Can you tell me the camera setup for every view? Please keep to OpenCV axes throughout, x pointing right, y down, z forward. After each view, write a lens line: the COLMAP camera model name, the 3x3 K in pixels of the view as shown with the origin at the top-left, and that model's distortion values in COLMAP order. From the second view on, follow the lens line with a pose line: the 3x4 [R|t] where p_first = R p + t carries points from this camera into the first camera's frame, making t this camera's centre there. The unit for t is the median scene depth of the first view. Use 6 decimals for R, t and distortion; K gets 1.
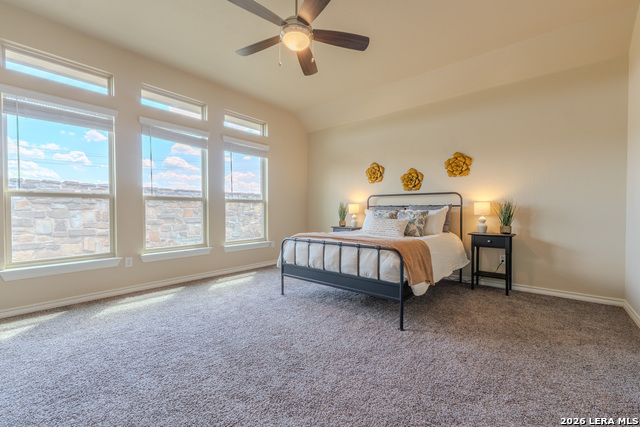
lens RADIAL K [[282.6, 0, 319.5], [0, 282.6, 214.6], [0, 0, 1]] dist [0.002401, 0.000255]
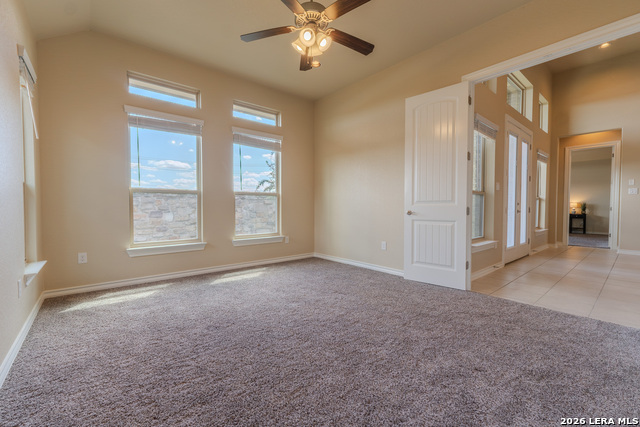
lens RADIAL K [[266.6, 0, 319.2], [0, 266.6, 214.6], [0, 0, 1]] dist [-0.002151, -0.000230]
pose [[0.983481, 0.015445, -0.180351, 0.143332], [-0.011541, 0.999676, 0.022674, -0.002069], [0.180643, -0.020218, 0.983341, 0.174882]]
